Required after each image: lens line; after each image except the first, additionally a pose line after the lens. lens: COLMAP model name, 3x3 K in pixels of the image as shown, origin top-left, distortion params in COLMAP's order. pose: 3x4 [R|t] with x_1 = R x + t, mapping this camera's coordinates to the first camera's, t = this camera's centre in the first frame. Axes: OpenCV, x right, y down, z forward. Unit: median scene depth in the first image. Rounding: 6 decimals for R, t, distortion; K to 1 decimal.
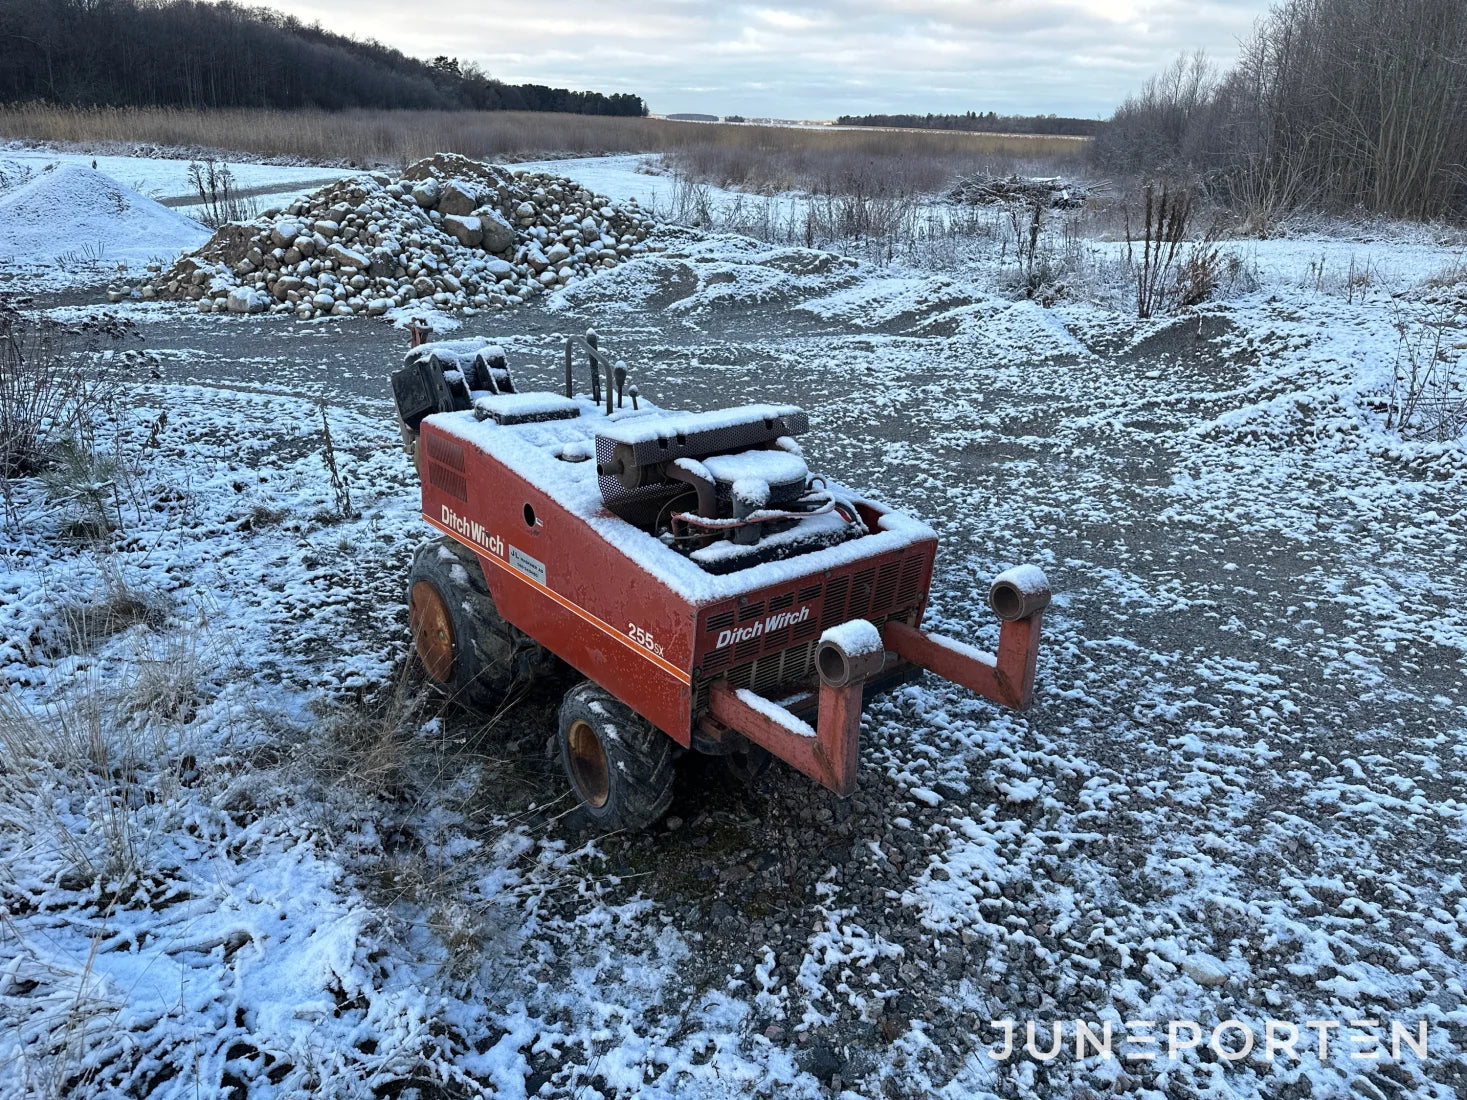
lens RADIAL K [[1018.2, 0, 733.5], [0, 1018.2, 550.0], [0, 0, 1]] dist [0.073131, -0.089055]
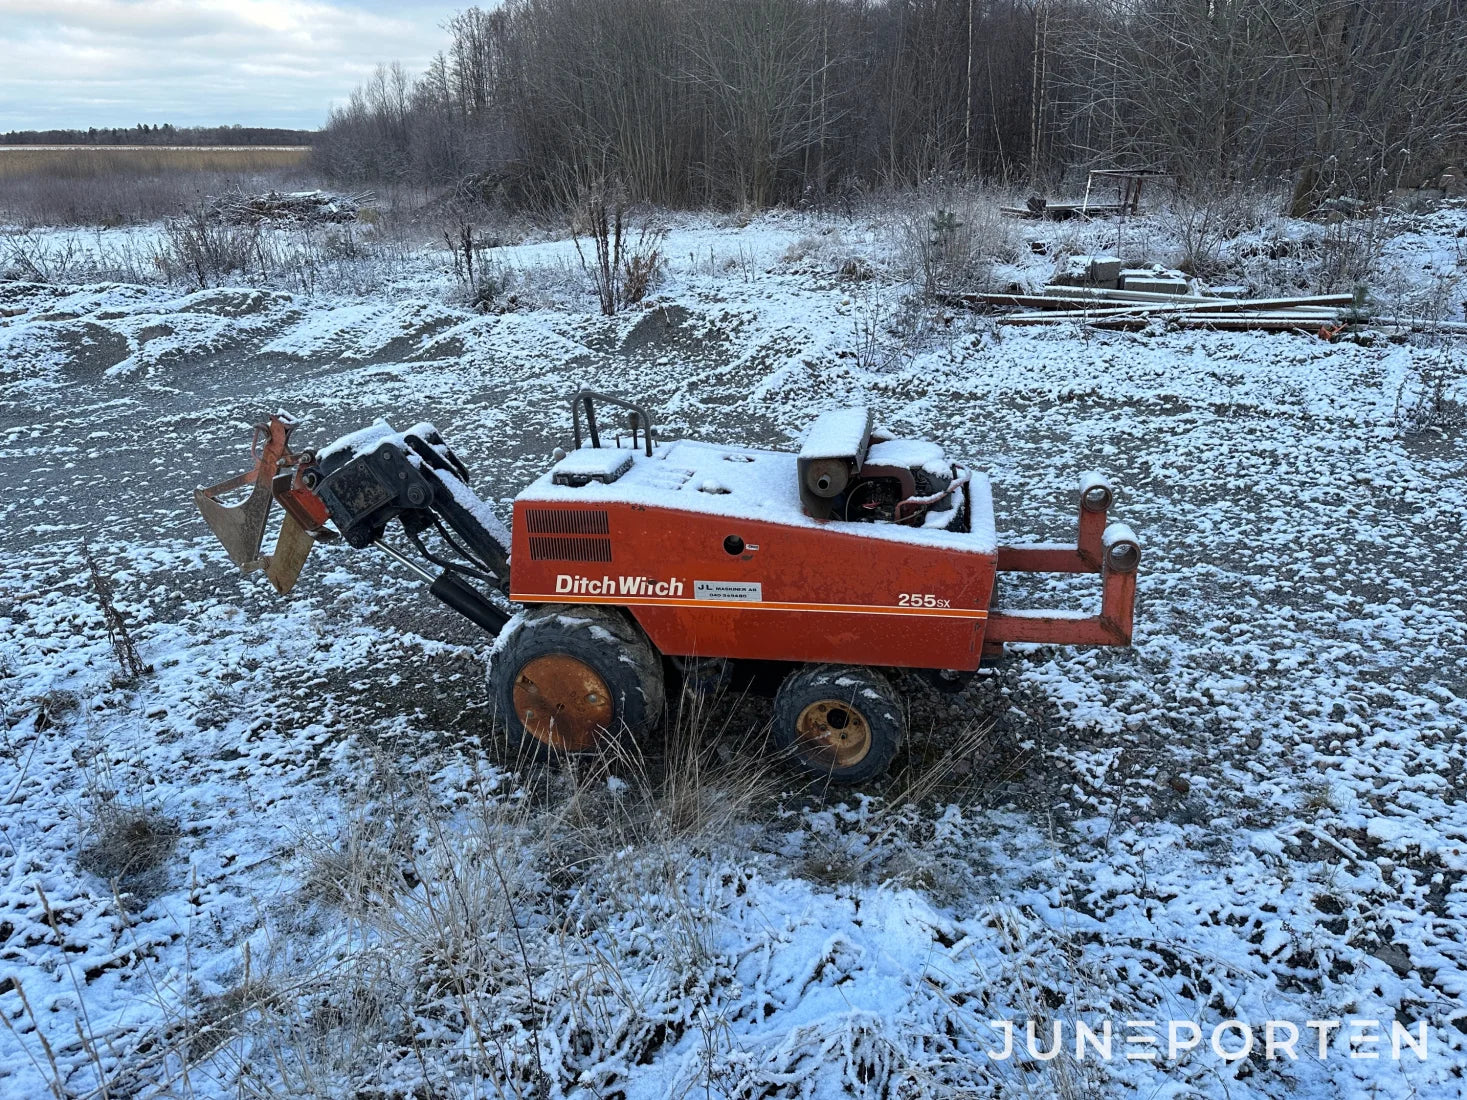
lens RADIAL K [[1015.7, 0, 730.4], [0, 1015.7, 552.1], [0, 0, 1]] dist [0.075829, -0.091218]
pose [[0.770151, -0.269442, 0.578159, -0.264187], [0.272096, 0.958573, 0.084276, -0.037774], [-0.576915, 0.092410, 0.811560, 0.032391]]
